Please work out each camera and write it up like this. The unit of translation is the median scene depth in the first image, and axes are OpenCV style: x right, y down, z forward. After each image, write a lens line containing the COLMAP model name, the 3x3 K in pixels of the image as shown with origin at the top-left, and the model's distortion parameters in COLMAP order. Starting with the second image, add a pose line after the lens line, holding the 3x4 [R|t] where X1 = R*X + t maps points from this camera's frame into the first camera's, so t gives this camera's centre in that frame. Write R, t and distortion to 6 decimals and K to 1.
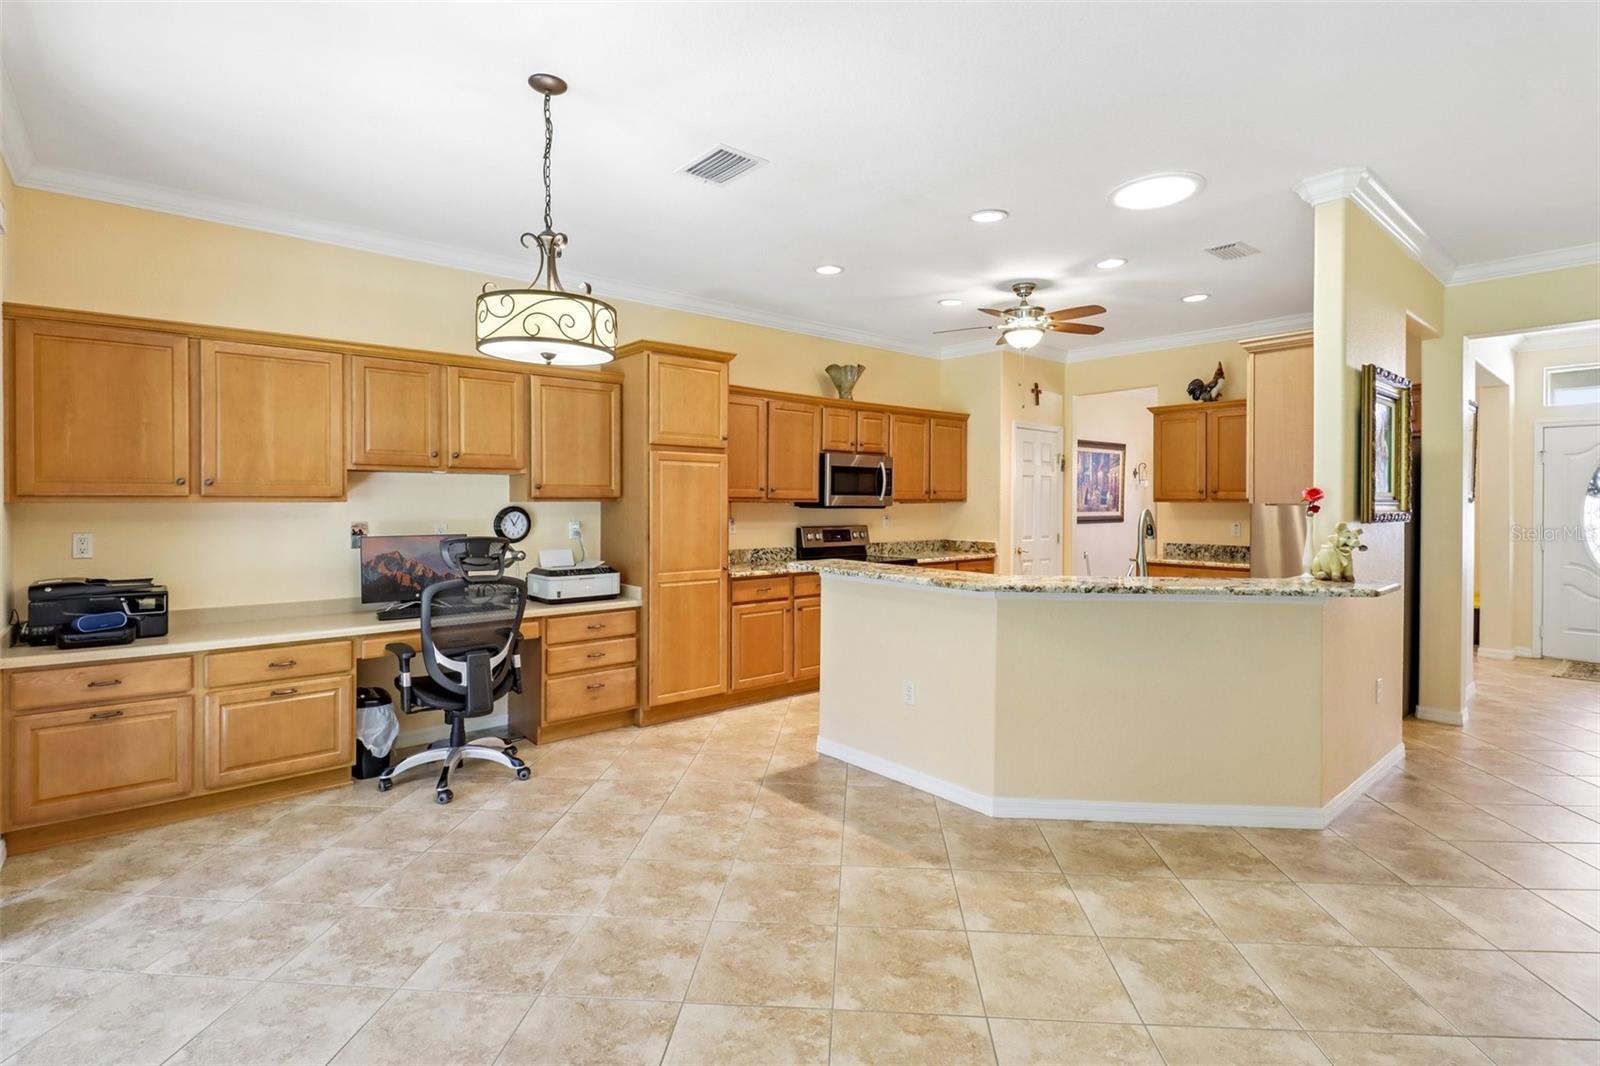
lens RADIAL K [[769.5, 0, 813.1], [0, 769.5, 501.8], [0, 0, 1]] dist [0.014657, -0.000793]
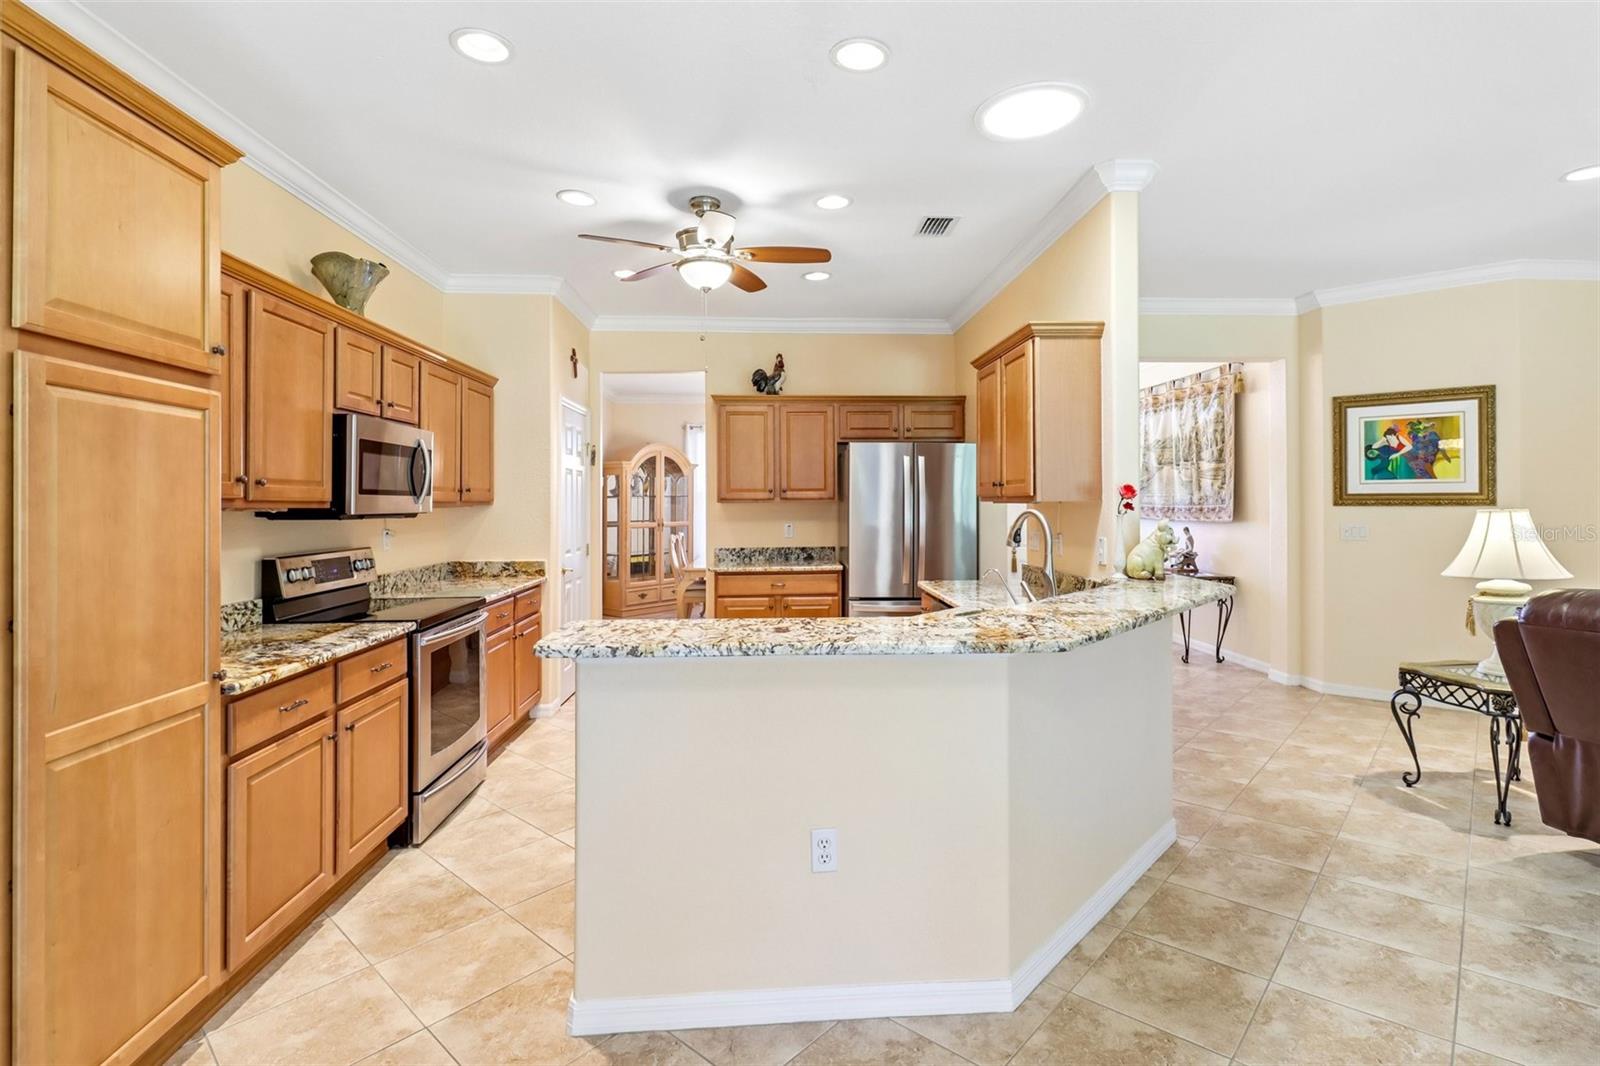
lens RADIAL K [[755.0, 0, 803.0], [0, 755.0, 487.5], [0, 0, 1]] dist [-0.005277, -0.000870]
pose [[0.603796, 0.008233, 0.797096, -0.290542], [0.009299, 0.999806, -0.017371, -0.001906], [-0.797084, 0.017901, 0.603602, 0.627076]]
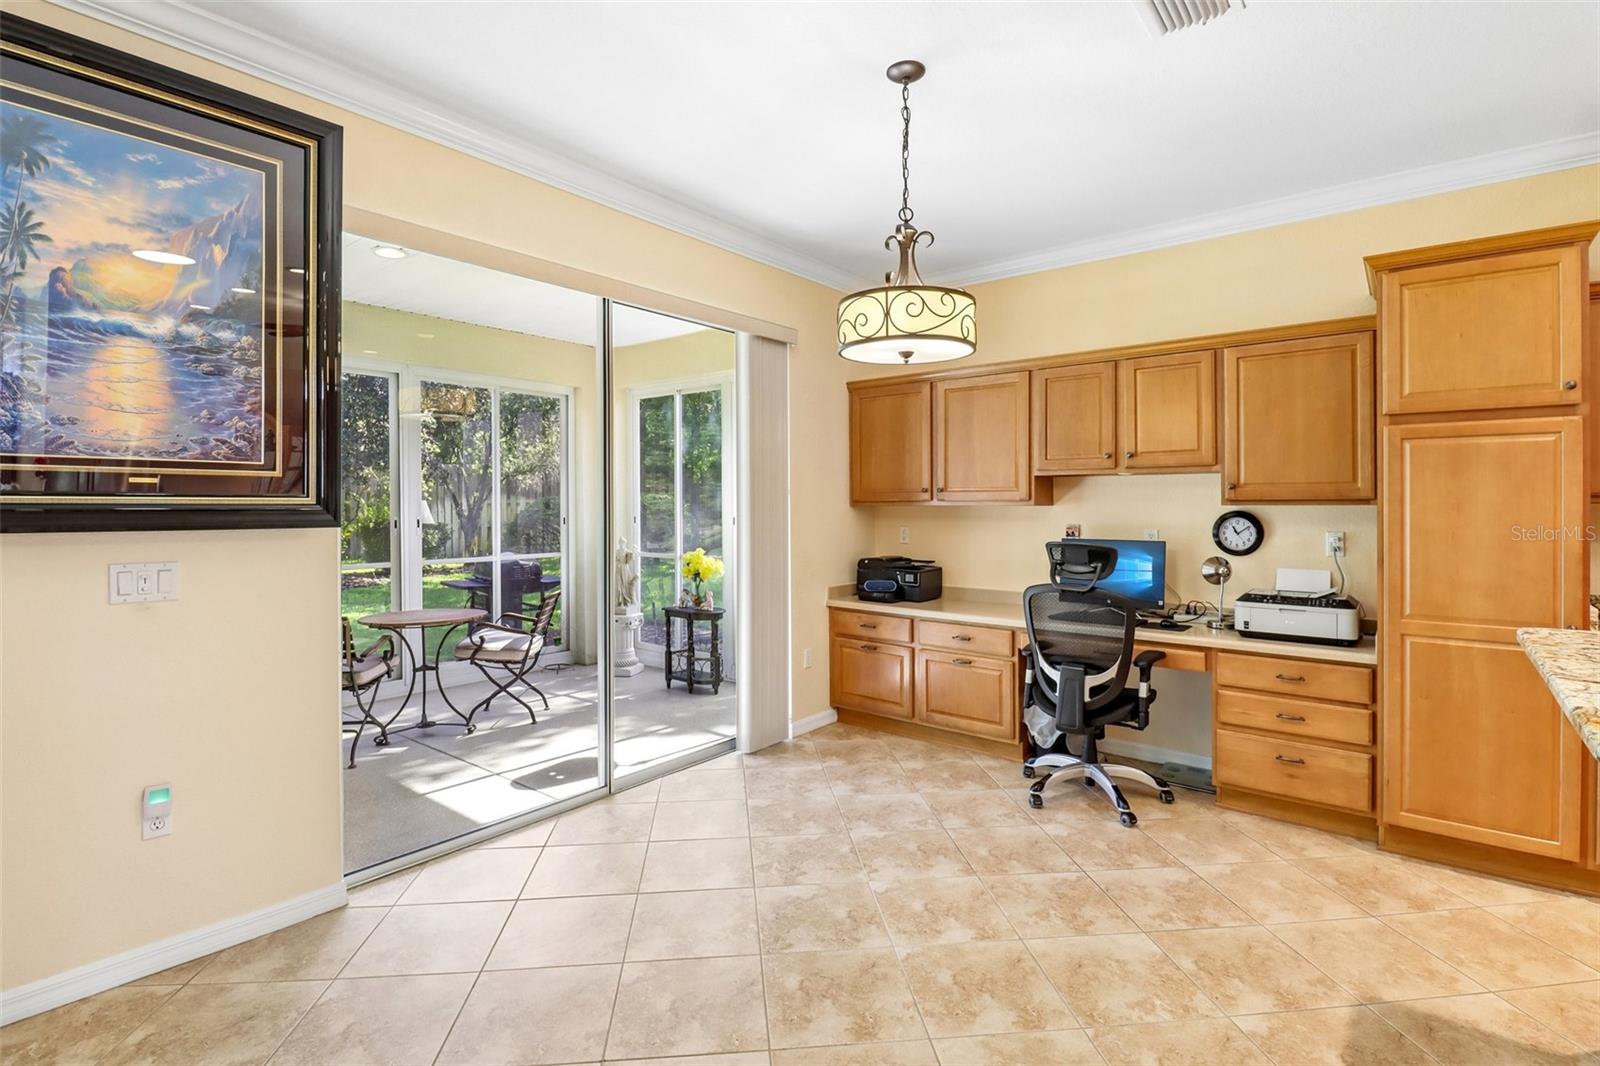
lens RADIAL K [[769.5, 0, 813.1], [0, 769.5, 501.8], [0, 0, 1]] dist [0.014657, -0.000793]
pose [[0.174900, -0.006667, -0.984564, 0.389666], [-0.002748, 0.999970, -0.007260, 0.003634], [0.984582, 0.003975, 0.174876, 0.465529]]
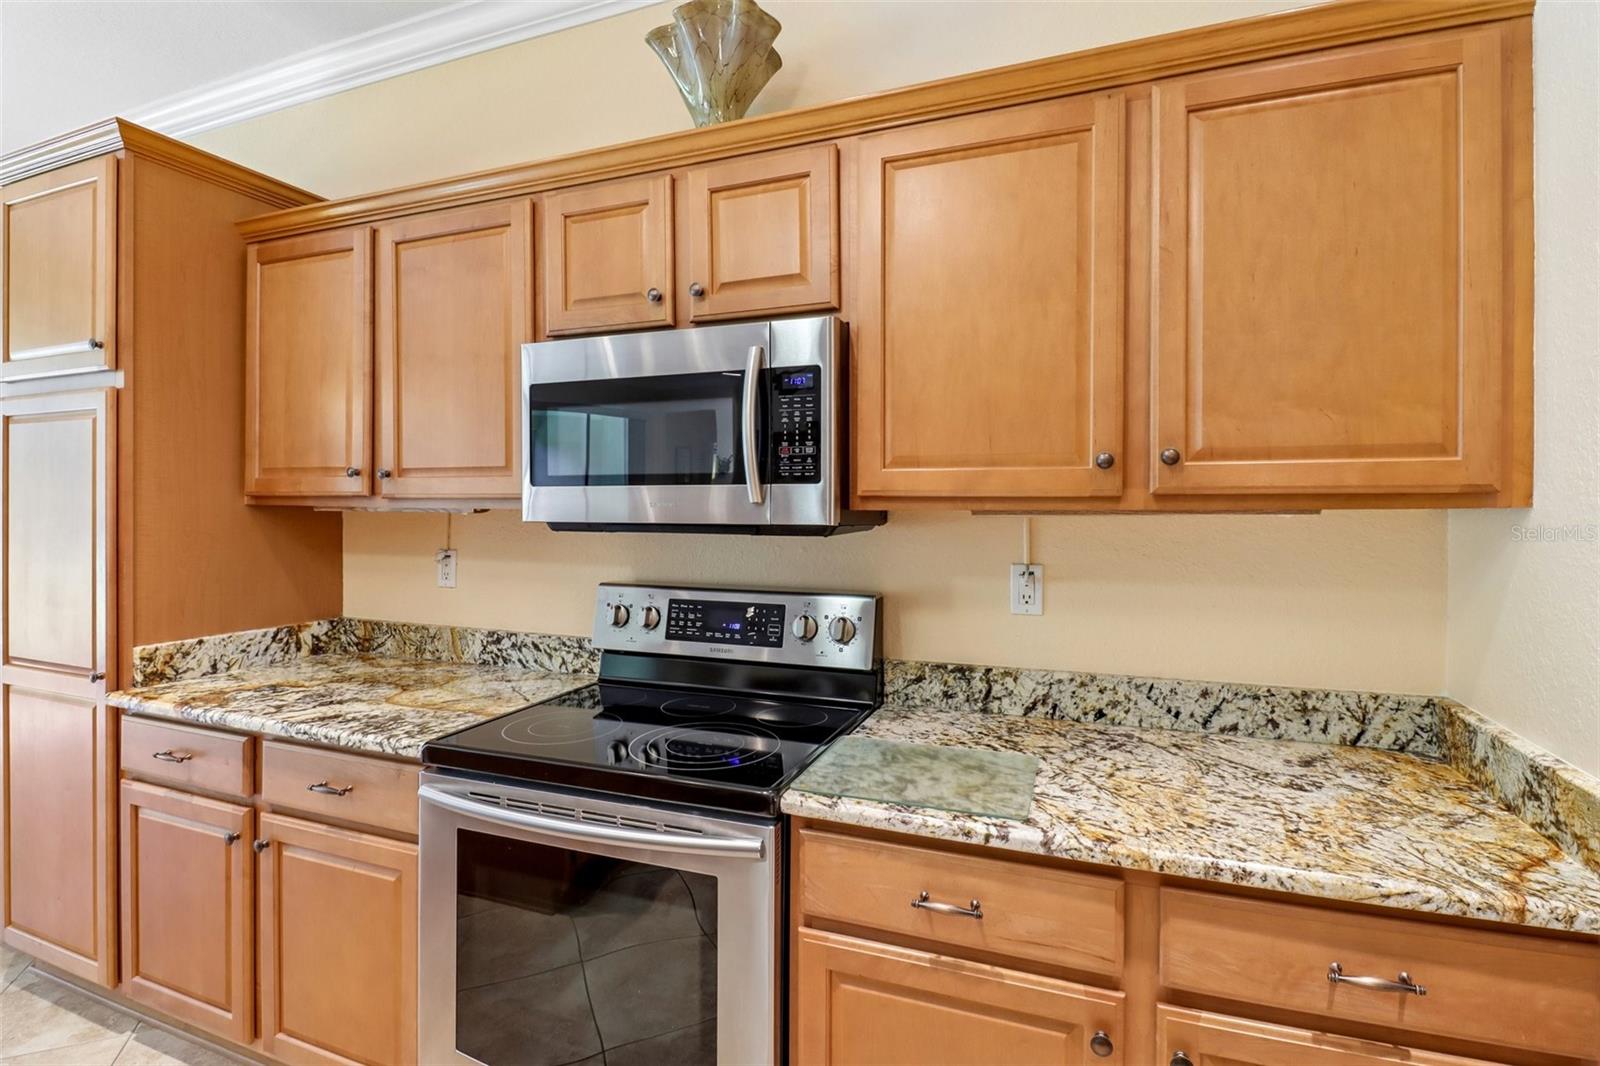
lens RADIAL K [[769.5, 0, 813.1], [0, 769.5, 501.8], [0, 0, 1]] dist [0.014657, -0.000793]
pose [[0.456601, -0.015006, -0.889545, 0.467243], [-0.002604, 0.999831, -0.018203, 0.004822], [0.889668, 0.010628, 0.456485, 1.335302]]
